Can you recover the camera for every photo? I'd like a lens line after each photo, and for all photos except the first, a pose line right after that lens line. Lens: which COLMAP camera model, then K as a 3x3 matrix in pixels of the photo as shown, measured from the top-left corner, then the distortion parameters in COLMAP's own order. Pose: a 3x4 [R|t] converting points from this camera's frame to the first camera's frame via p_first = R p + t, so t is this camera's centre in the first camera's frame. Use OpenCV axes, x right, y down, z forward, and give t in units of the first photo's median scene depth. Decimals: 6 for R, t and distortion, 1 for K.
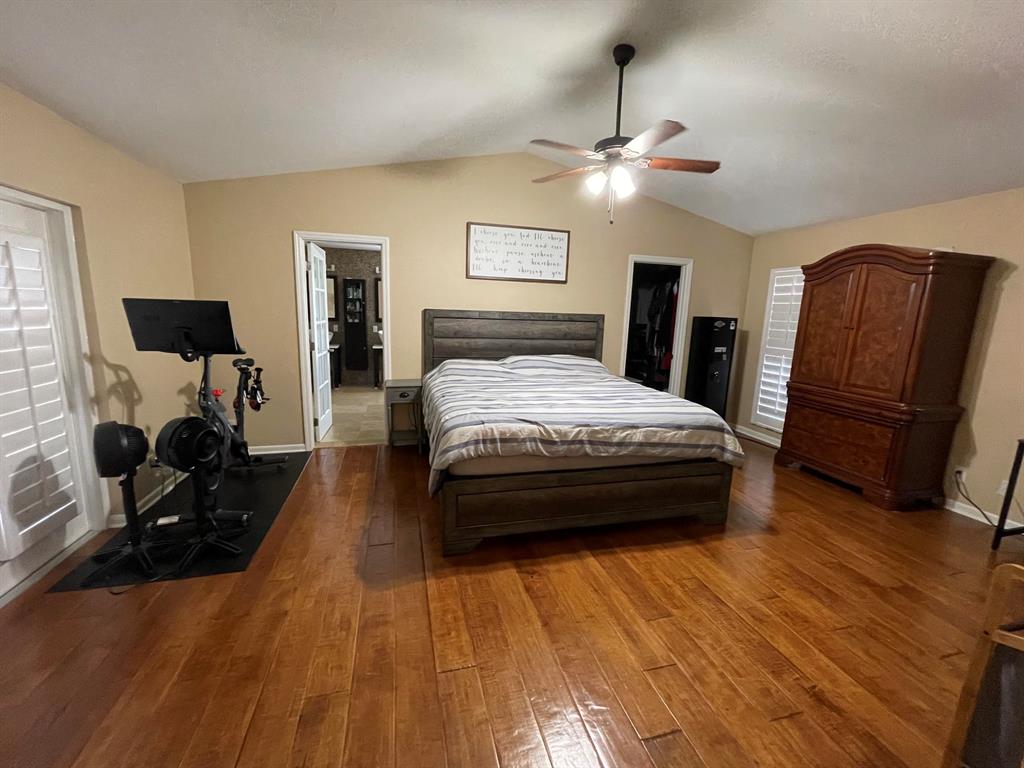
lens RADIAL K [[410.2, 0, 509.8], [0, 410.2, 383.2], [0, 0, 1]] dist [0.001163, 0.000046]
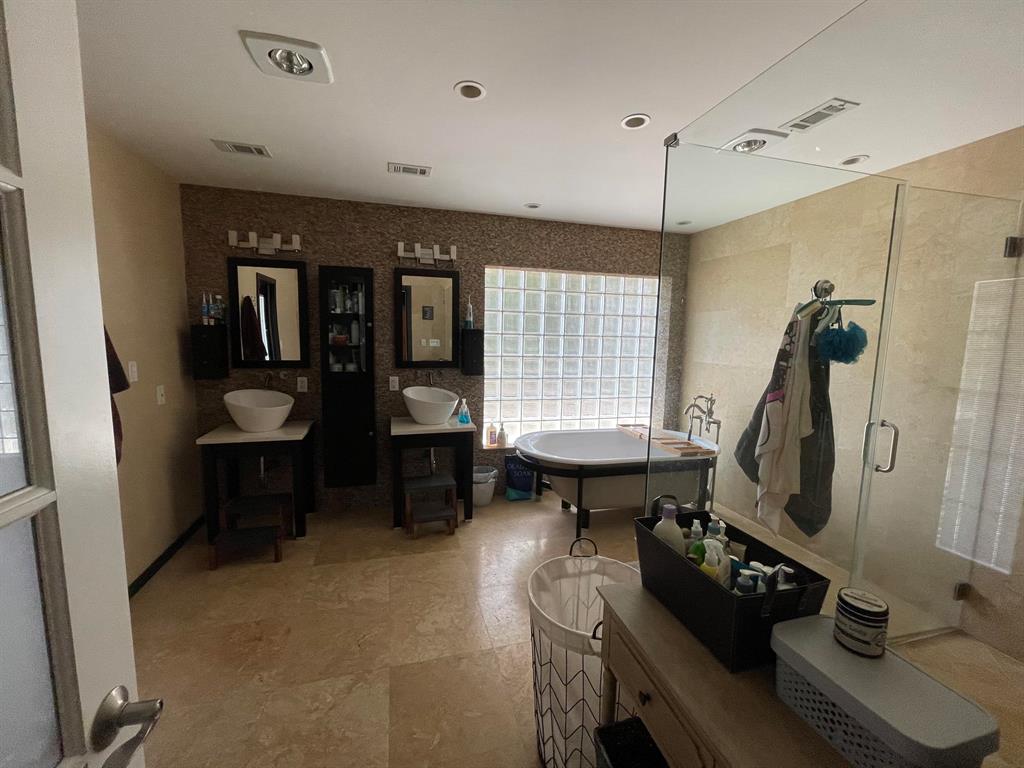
lens RADIAL K [[410.2, 0, 509.8], [0, 410.2, 382.2], [0, 0, 1]] dist [0.001163, 0.000046]
pose [[0.999861, -0.014921, 0.007414, -0.214227], [0.015328, 0.998185, -0.058244, -0.109433], [-0.006531, 0.058349, 0.998275, 0.578770]]
